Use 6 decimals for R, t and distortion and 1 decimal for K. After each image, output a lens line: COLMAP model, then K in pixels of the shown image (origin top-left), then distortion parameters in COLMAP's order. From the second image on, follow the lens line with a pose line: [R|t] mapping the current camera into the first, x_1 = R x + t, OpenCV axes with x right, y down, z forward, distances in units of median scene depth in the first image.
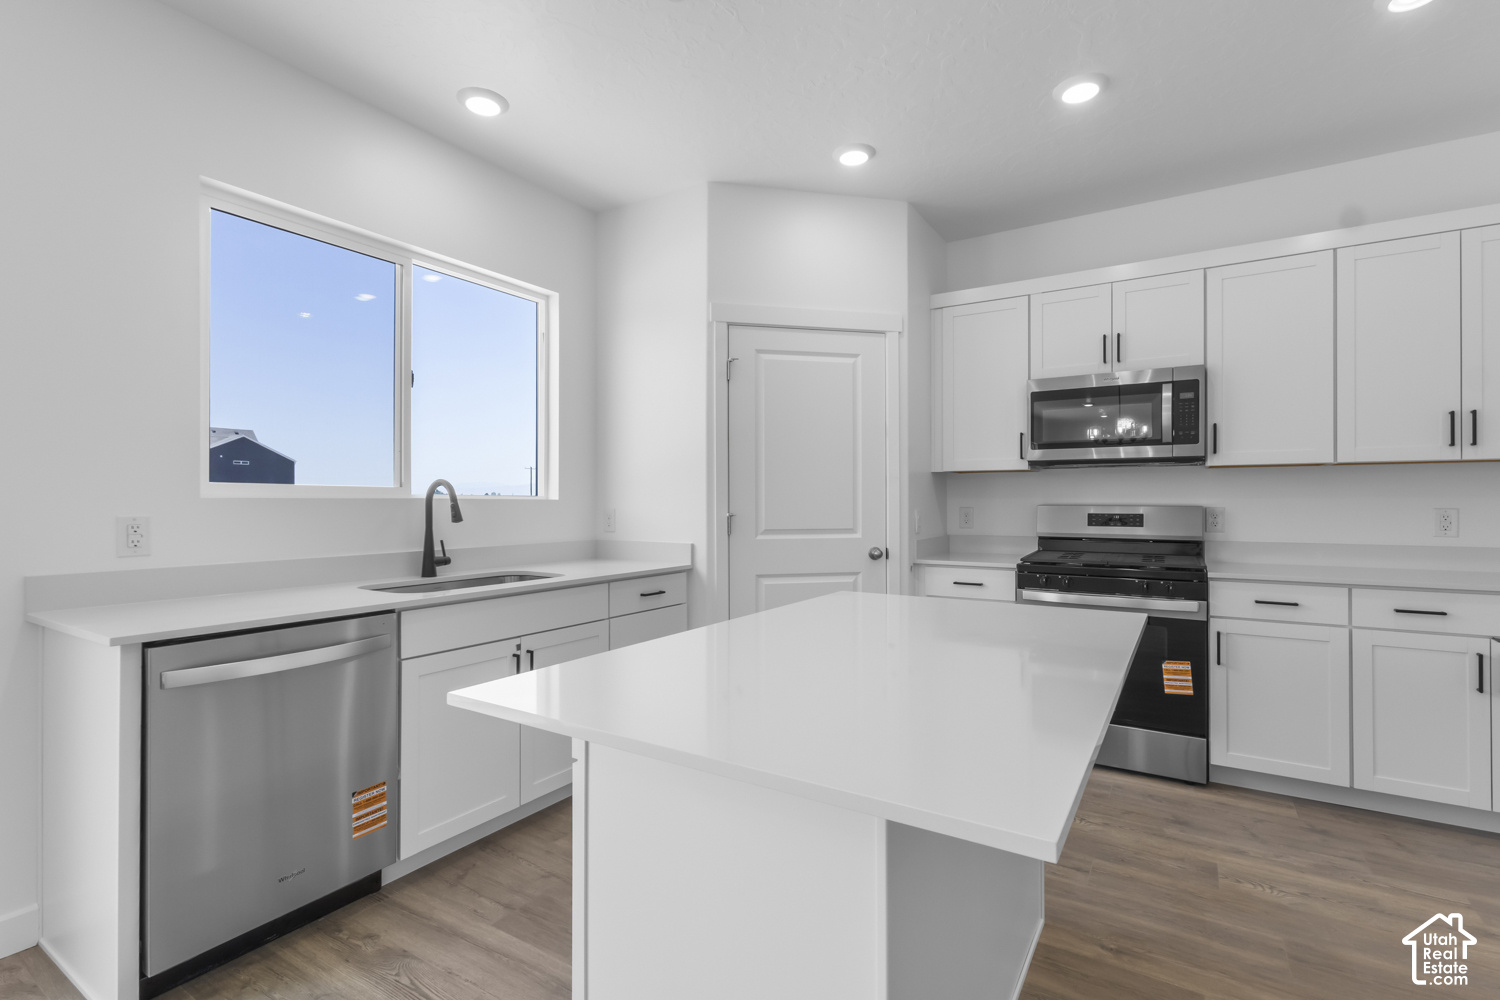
lens RADIAL K [[691.7, 0, 748.3], [0, 691.7, 523.4], [0, 0, 1]] dist [0.001811, 0.001672]
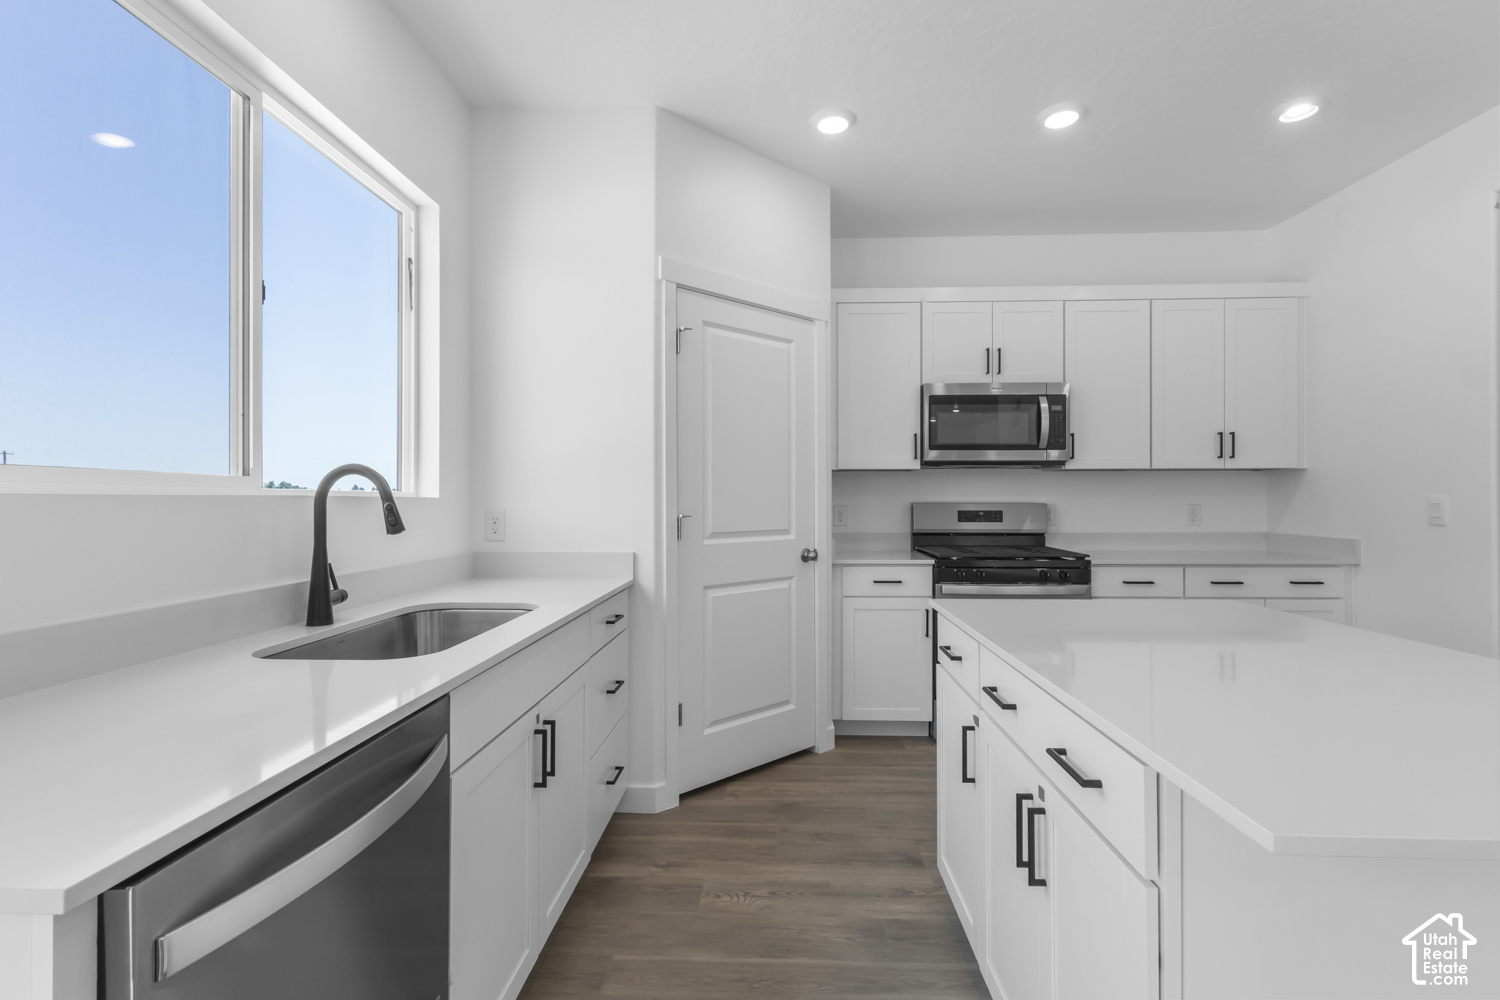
lens RADIAL K [[691.7, 0, 754.1], [0, 691.7, 513.5], [0, 0, 1]] dist [0.001811, 0.001672]
pose [[0.865274, -0.010577, 0.501188, -0.361487], [0.017055, 0.999820, -0.008344, -0.006585], [-0.501010, 0.015767, 0.865298, 0.238026]]
